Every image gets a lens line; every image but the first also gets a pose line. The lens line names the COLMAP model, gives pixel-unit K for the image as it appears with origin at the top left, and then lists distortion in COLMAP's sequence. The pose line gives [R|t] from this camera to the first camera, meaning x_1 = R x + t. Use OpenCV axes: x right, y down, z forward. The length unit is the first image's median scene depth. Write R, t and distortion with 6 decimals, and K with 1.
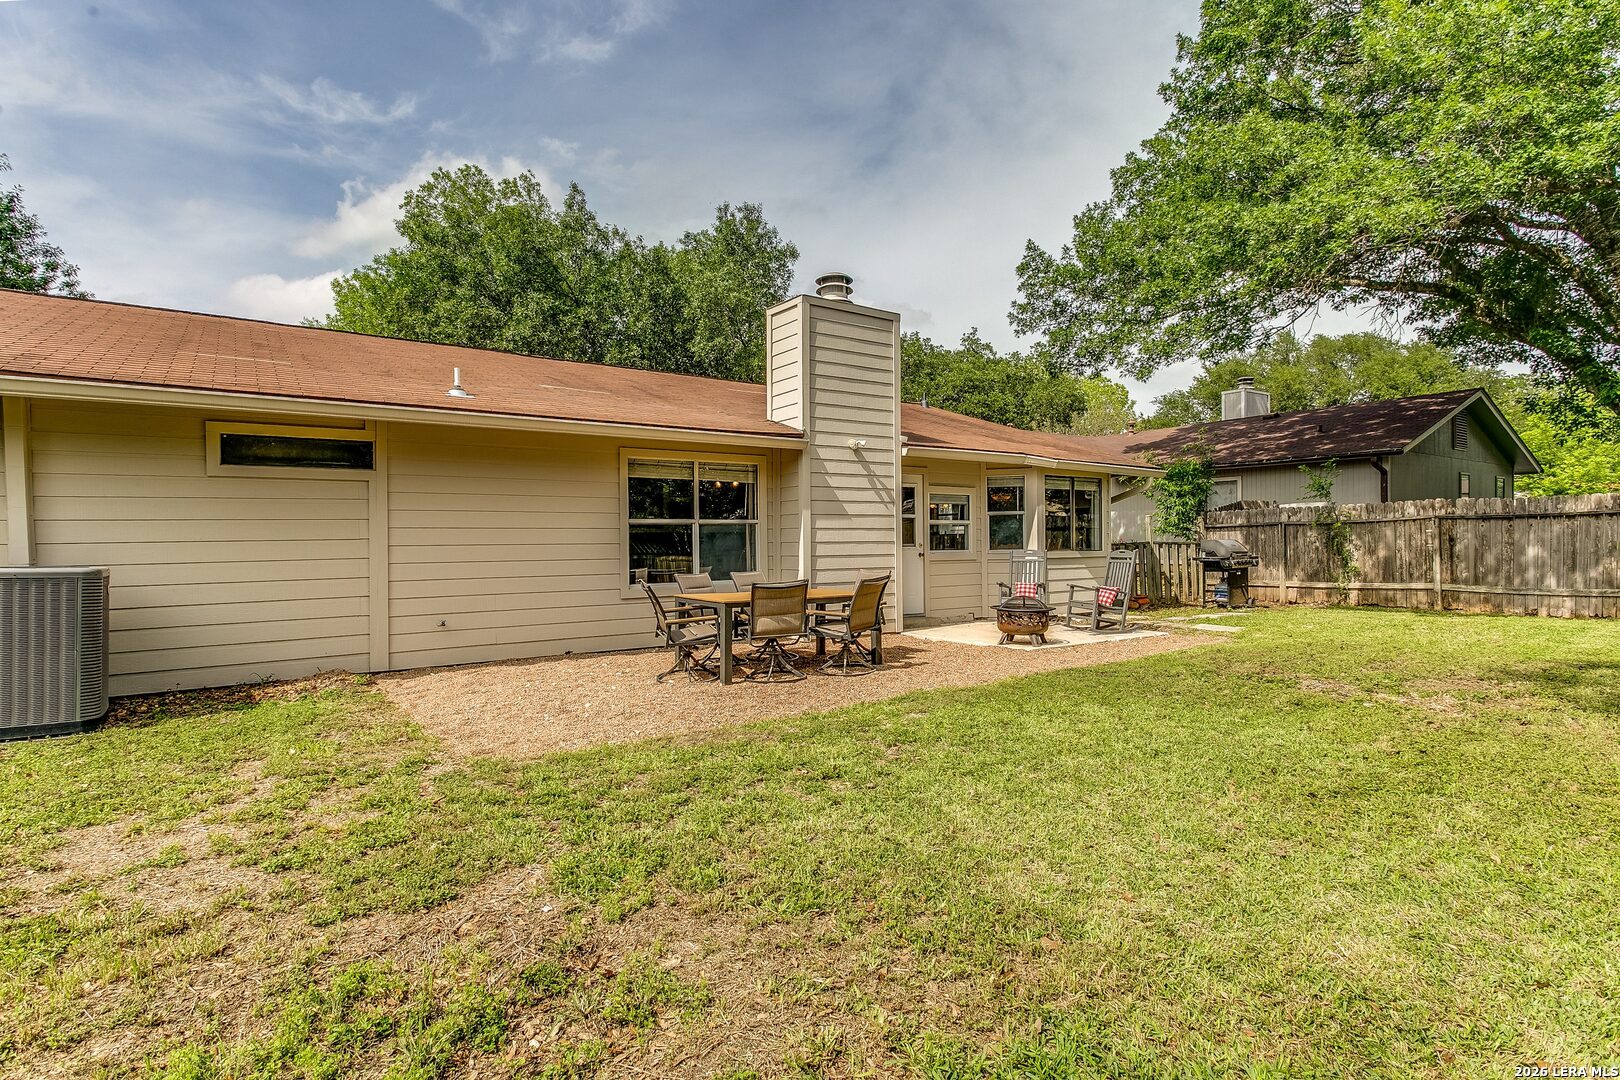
lens RADIAL K [[785.0, 0, 809.5], [0, 785.0, 513.9], [0, 0, 1]] dist [0.013285, -0.009687]
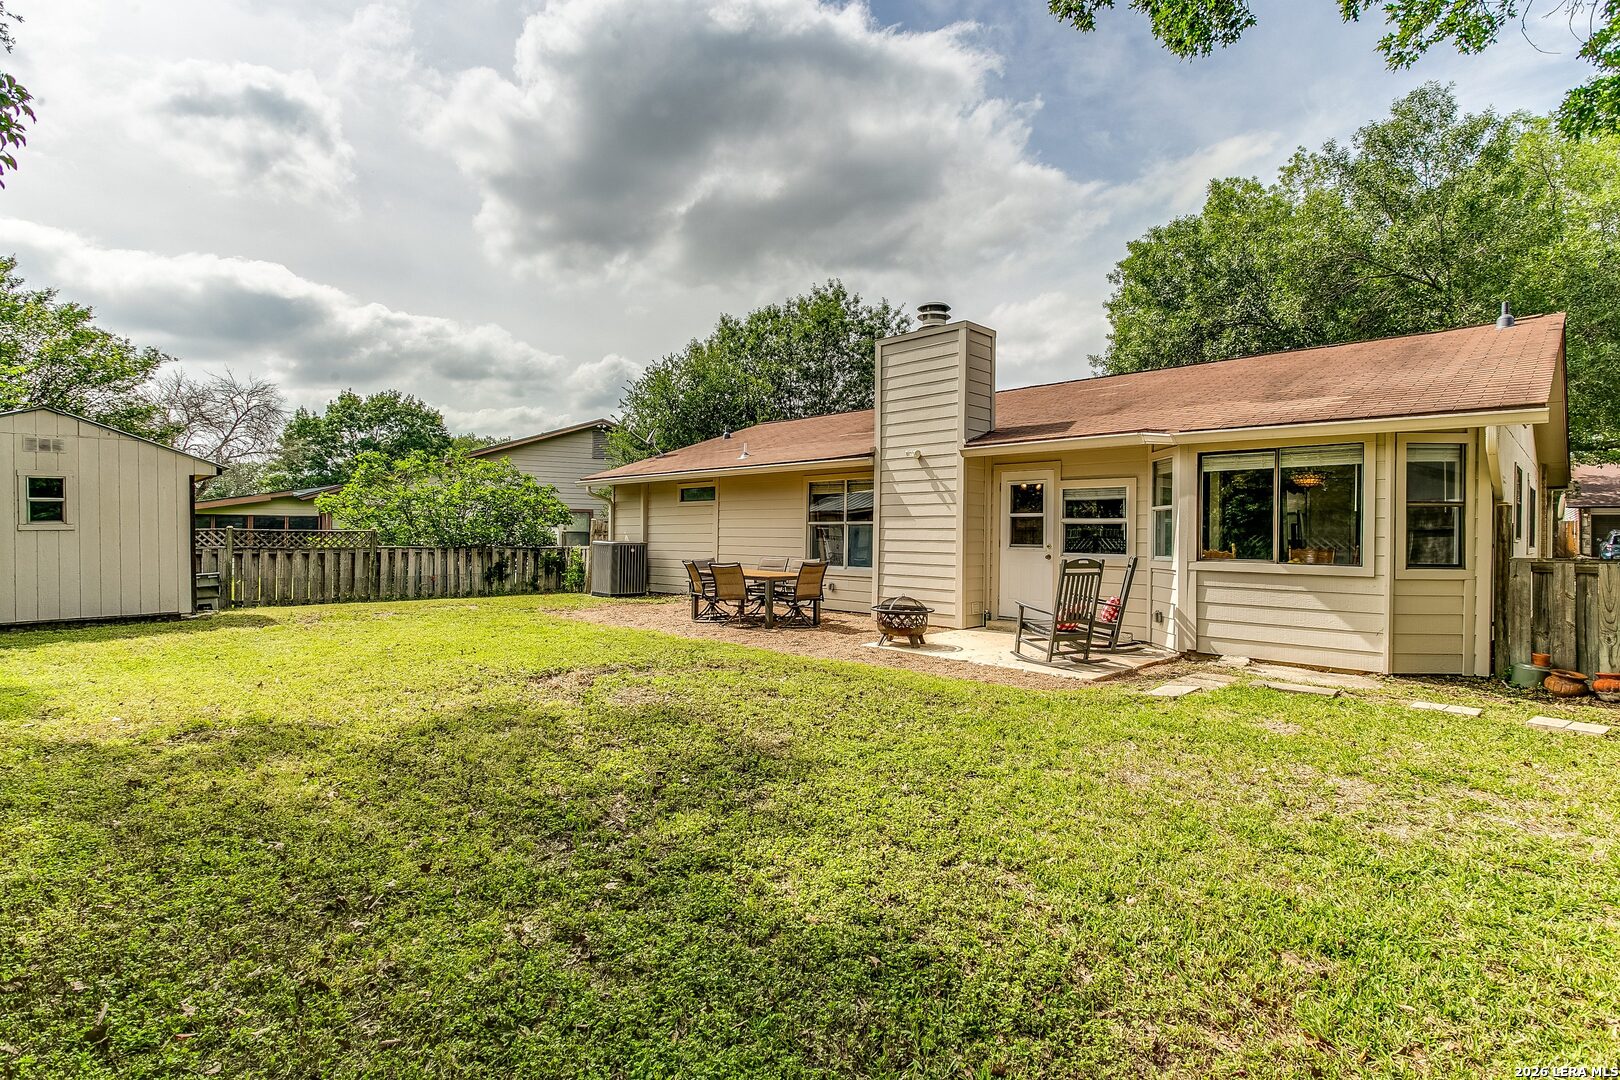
lens RADIAL K [[785.0, 0, 809.5], [0, 785.0, 513.9], [0, 0, 1]] dist [0.013285, -0.009687]
pose [[0.148423, -0.010638, -0.988867, 1.139008], [0.022159, 0.999727, -0.007429, 0.002626], [0.988676, -0.020810, 0.148618, 0.672175]]
